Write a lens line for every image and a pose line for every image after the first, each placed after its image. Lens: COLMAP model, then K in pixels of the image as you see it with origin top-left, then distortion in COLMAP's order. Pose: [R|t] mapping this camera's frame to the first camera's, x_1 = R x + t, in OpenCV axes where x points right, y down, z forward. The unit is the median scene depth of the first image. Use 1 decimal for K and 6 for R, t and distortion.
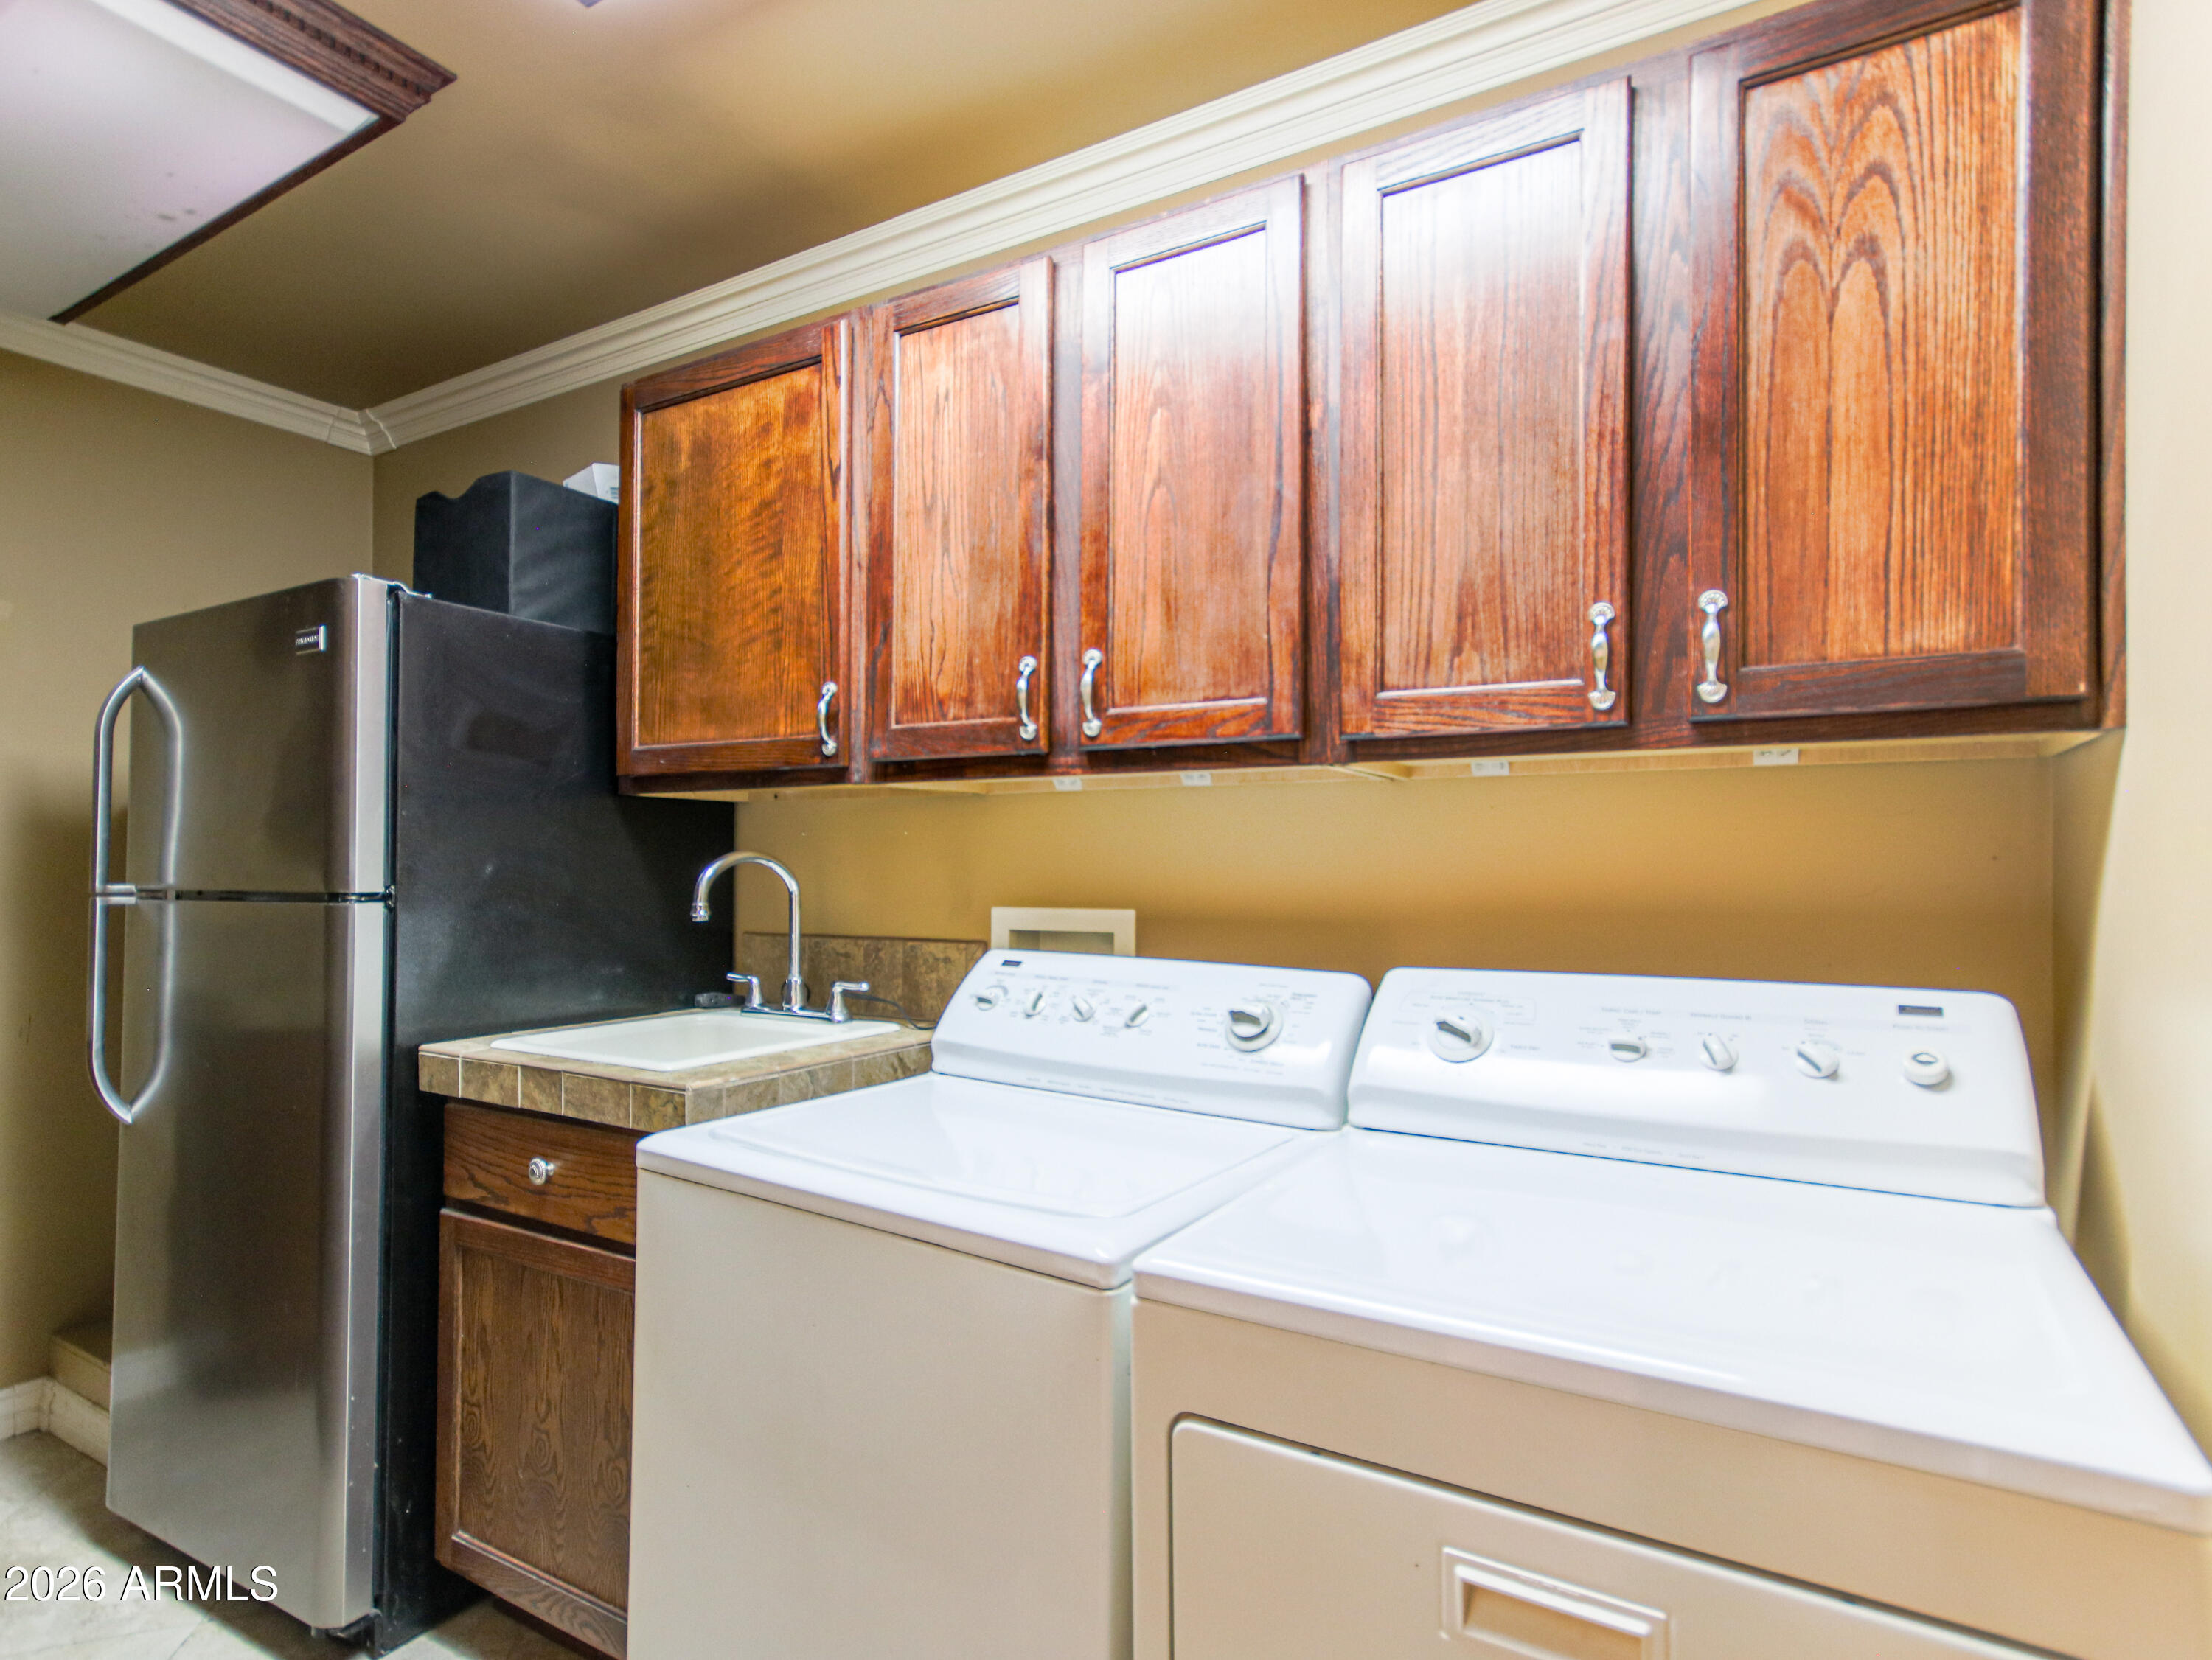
lens RADIAL K [[1148.9, 0, 1117.1], [0, 1148.9, 849.1], [0, 0, 1]] dist [-0.000140, 0.002785]
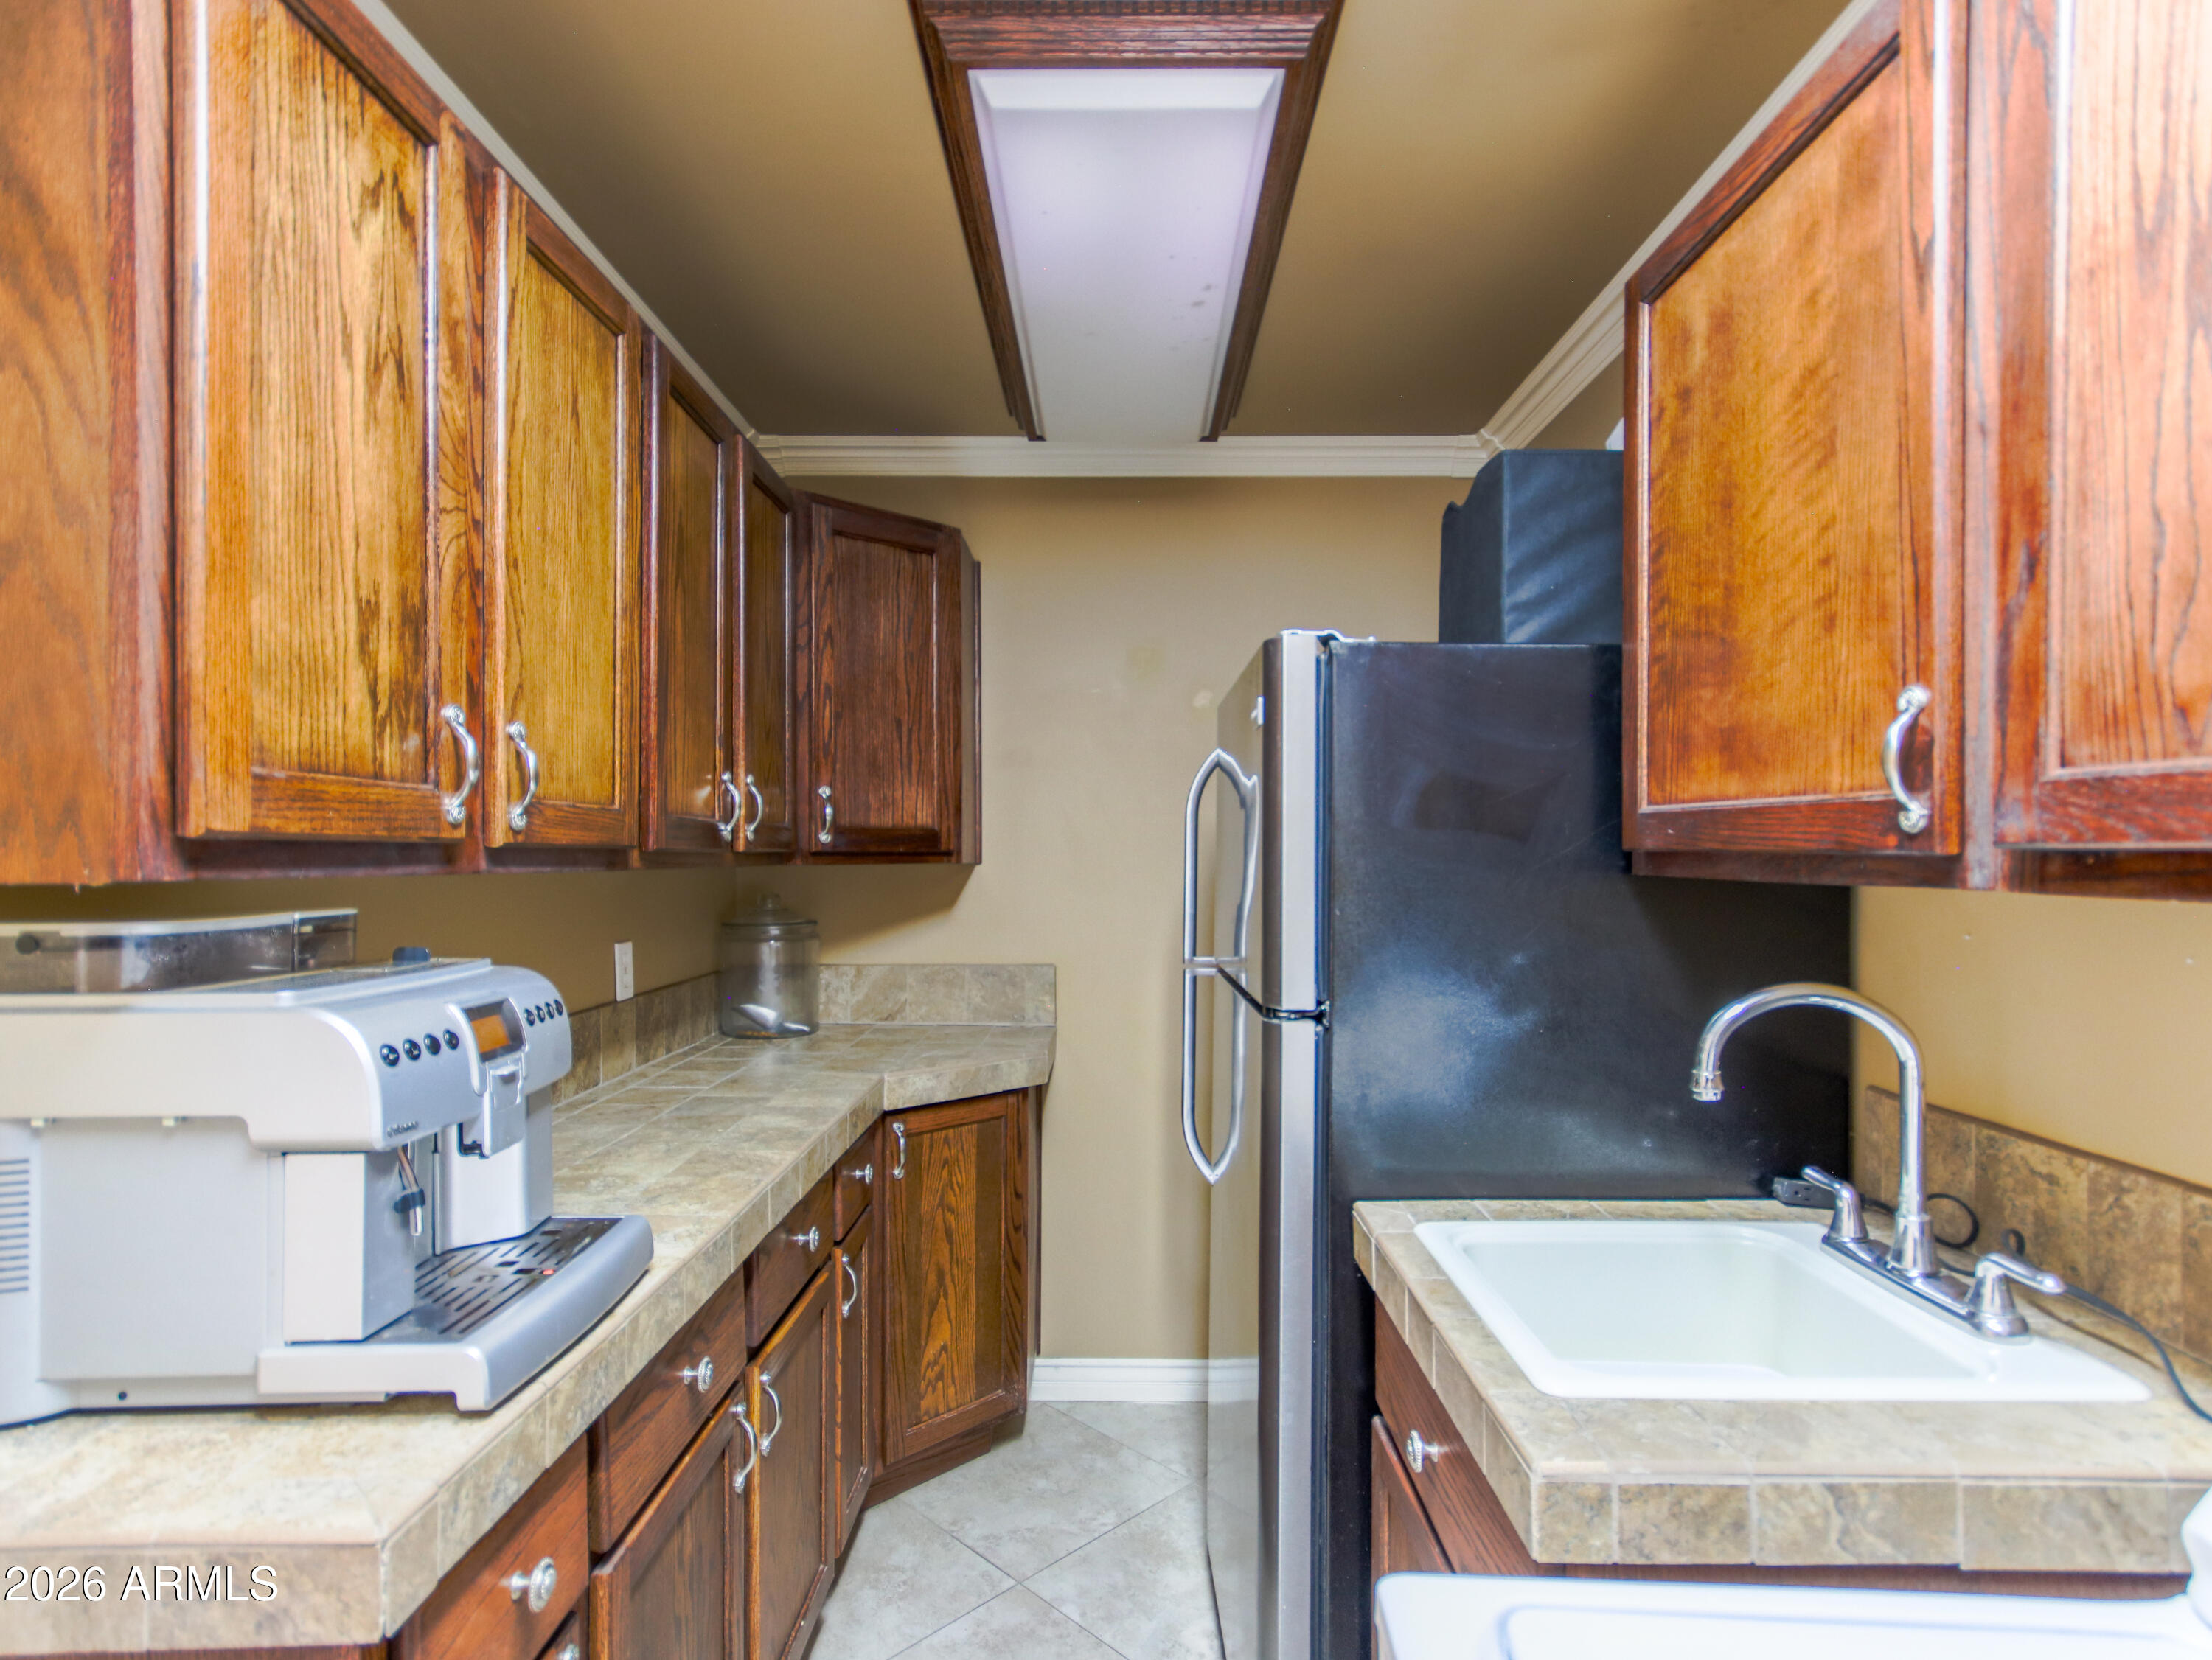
lens RADIAL K [[1148.9, 0, 1117.1], [0, 1148.9, 849.1], [0, 0, 1]] dist [-0.000140, 0.002785]
pose [[0.502910, -0.001407, -0.864337, 0.005263], [0.008946, 0.999954, 0.003578, -0.075744], [0.864292, -0.009531, 0.502900, 0.431876]]
